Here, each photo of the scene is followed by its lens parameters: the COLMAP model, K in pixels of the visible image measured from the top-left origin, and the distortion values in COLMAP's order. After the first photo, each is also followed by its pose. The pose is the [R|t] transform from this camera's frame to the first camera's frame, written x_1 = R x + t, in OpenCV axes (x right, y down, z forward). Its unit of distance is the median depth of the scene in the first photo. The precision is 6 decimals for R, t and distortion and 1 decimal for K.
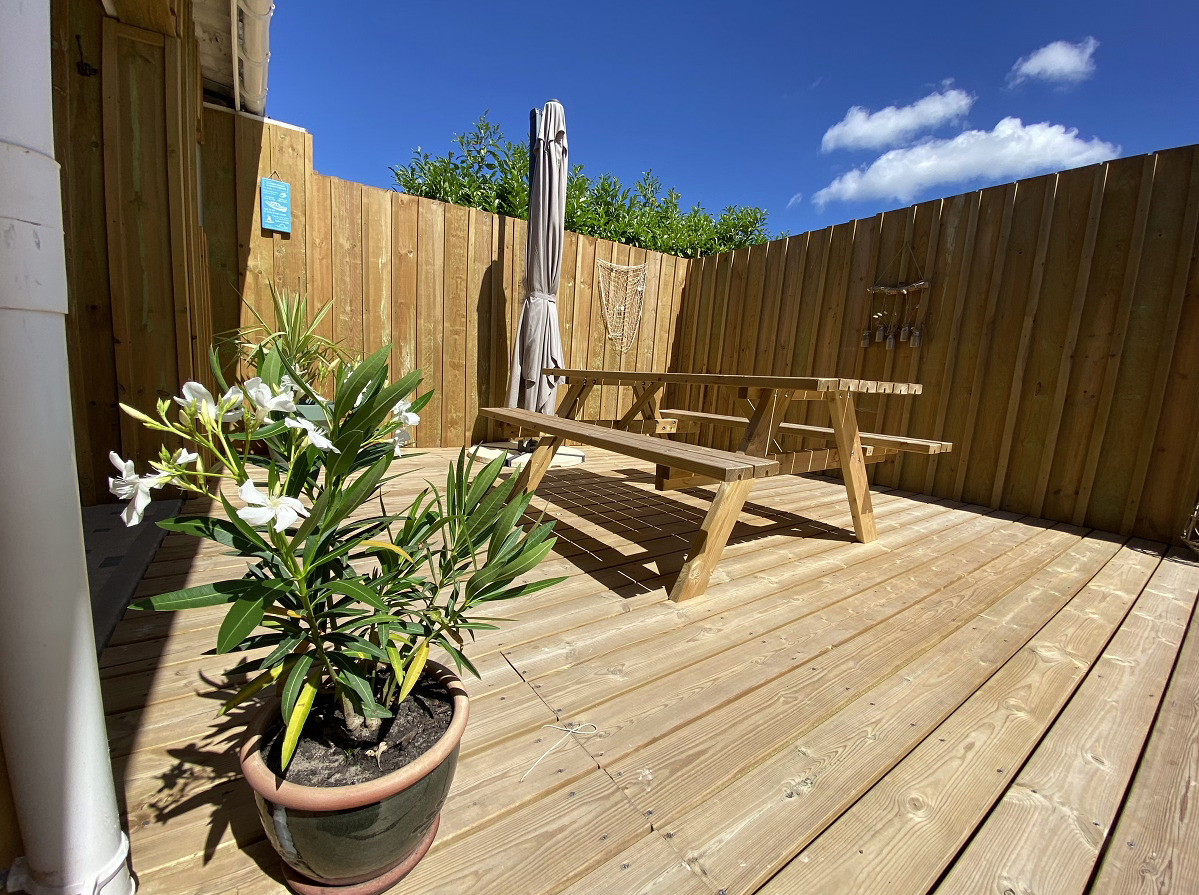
lens RADIAL K [[483.8, 0, 592.8], [0, 483.8, 451.4], [0, 0, 1]] dist [-0.018466, -0.000720]
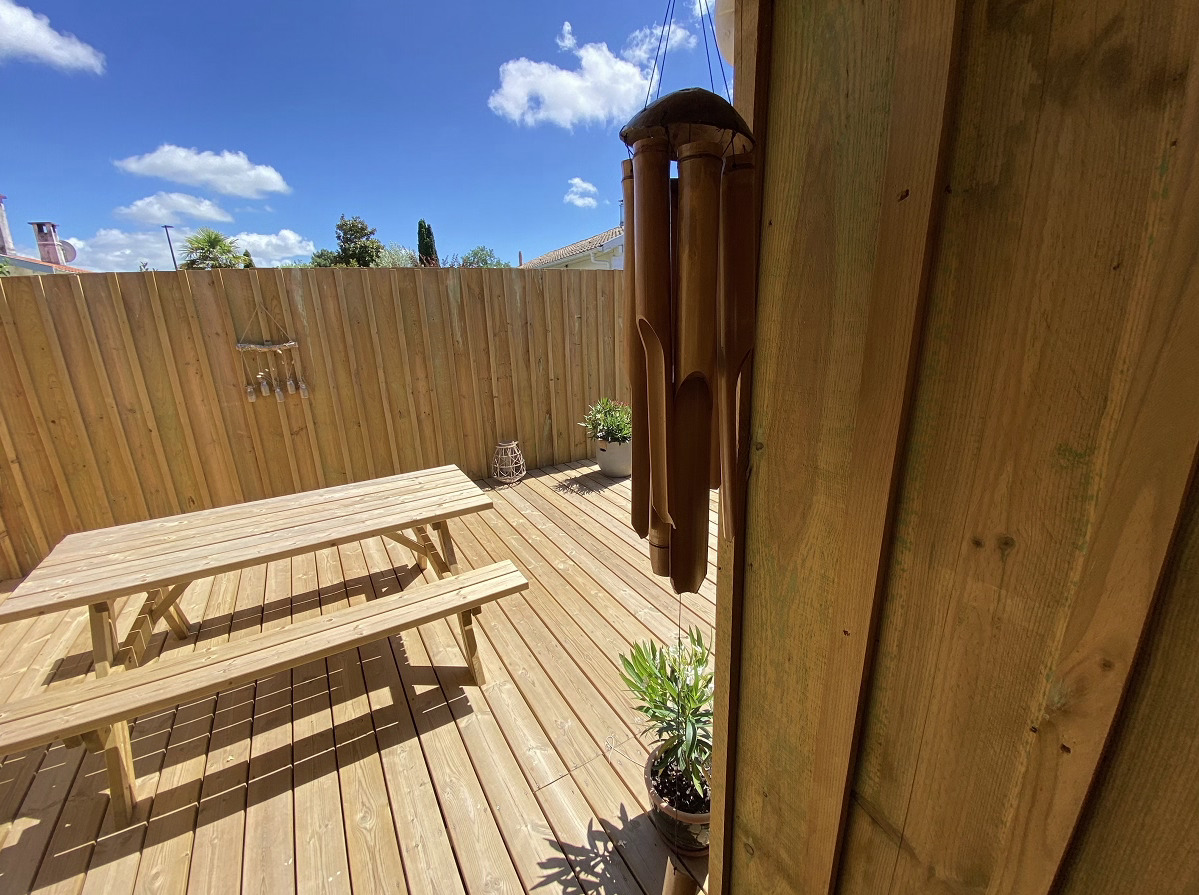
lens RADIAL K [[483.8, 0, 592.4], [0, 483.8, 443.6], [0, 0, 1]] dist [-0.018466, -0.000720]
pose [[0.065975, -0.331283, 0.941222, -0.770246], [0.196983, 0.929038, 0.313187, -0.616753], [-0.978185, 0.164742, 0.126550, 0.330937]]
